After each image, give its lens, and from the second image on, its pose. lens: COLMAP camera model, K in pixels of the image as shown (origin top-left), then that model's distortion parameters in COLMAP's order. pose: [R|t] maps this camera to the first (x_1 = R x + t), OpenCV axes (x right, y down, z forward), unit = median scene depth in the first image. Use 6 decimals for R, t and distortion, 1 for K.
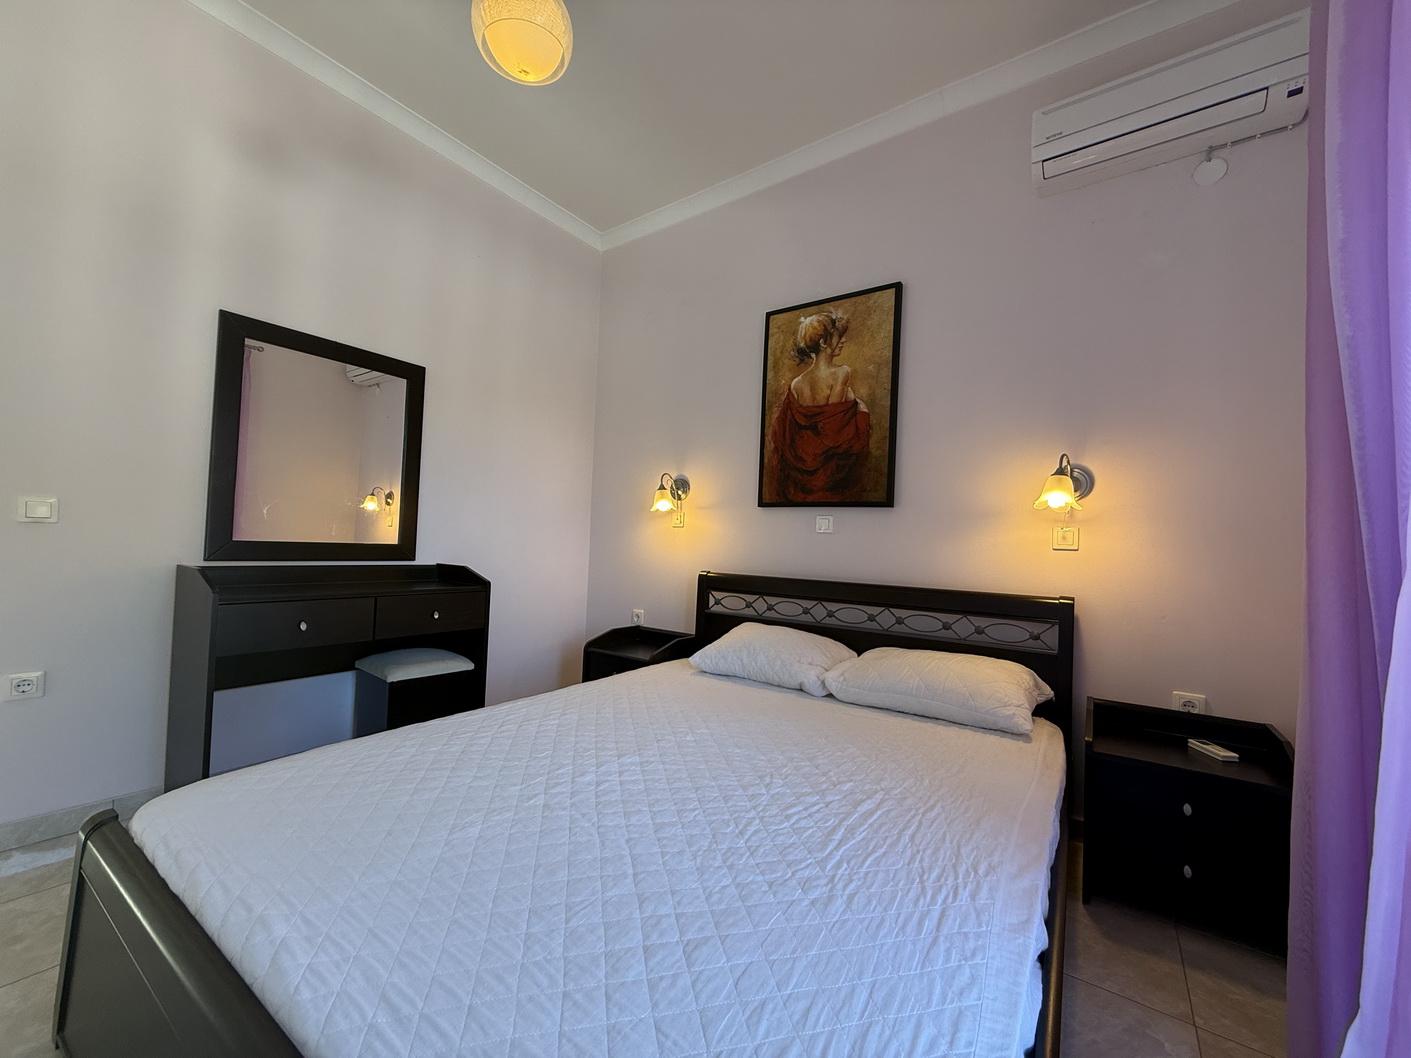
lens RADIAL K [[563.8, 0, 710.8], [0, 563.8, 537.5], [0, 0, 1]] dist [-0.000055, 0.000152]
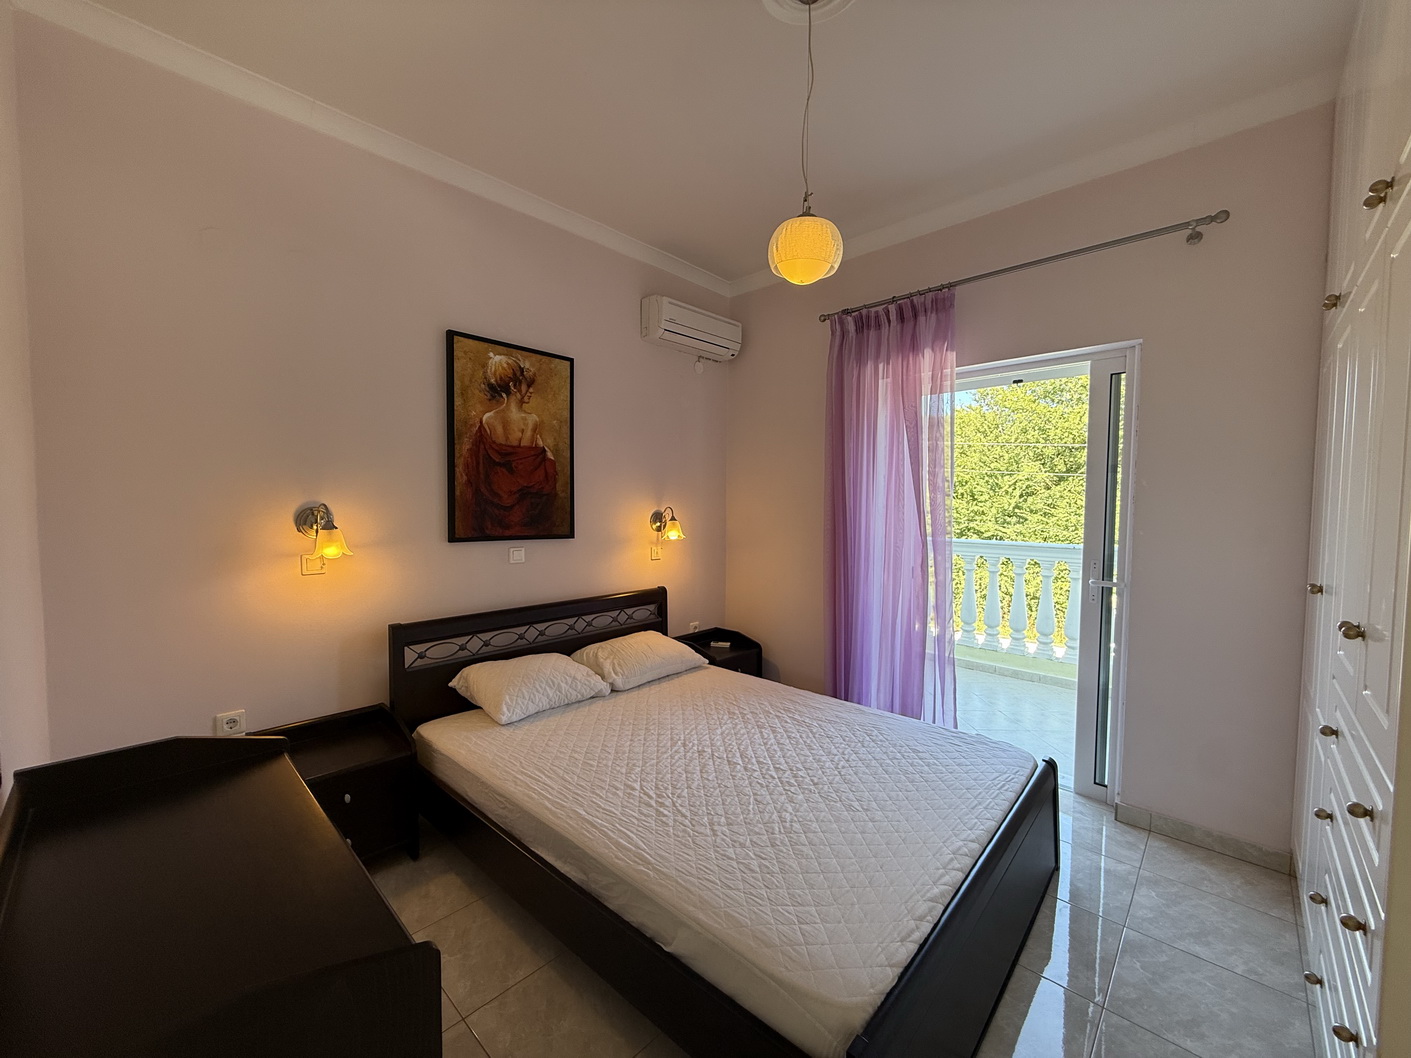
lens RADIAL K [[563.8, 0, 709.2], [0, 563.8, 532.7], [0, 0, 1]] dist [-0.000055, 0.000152]
pose [[0.133841, -0.090891, 0.986826, -0.834709], [-0.020750, 0.995310, 0.094487, -0.179968], [-0.990786, -0.033122, 0.131327, 0.488241]]
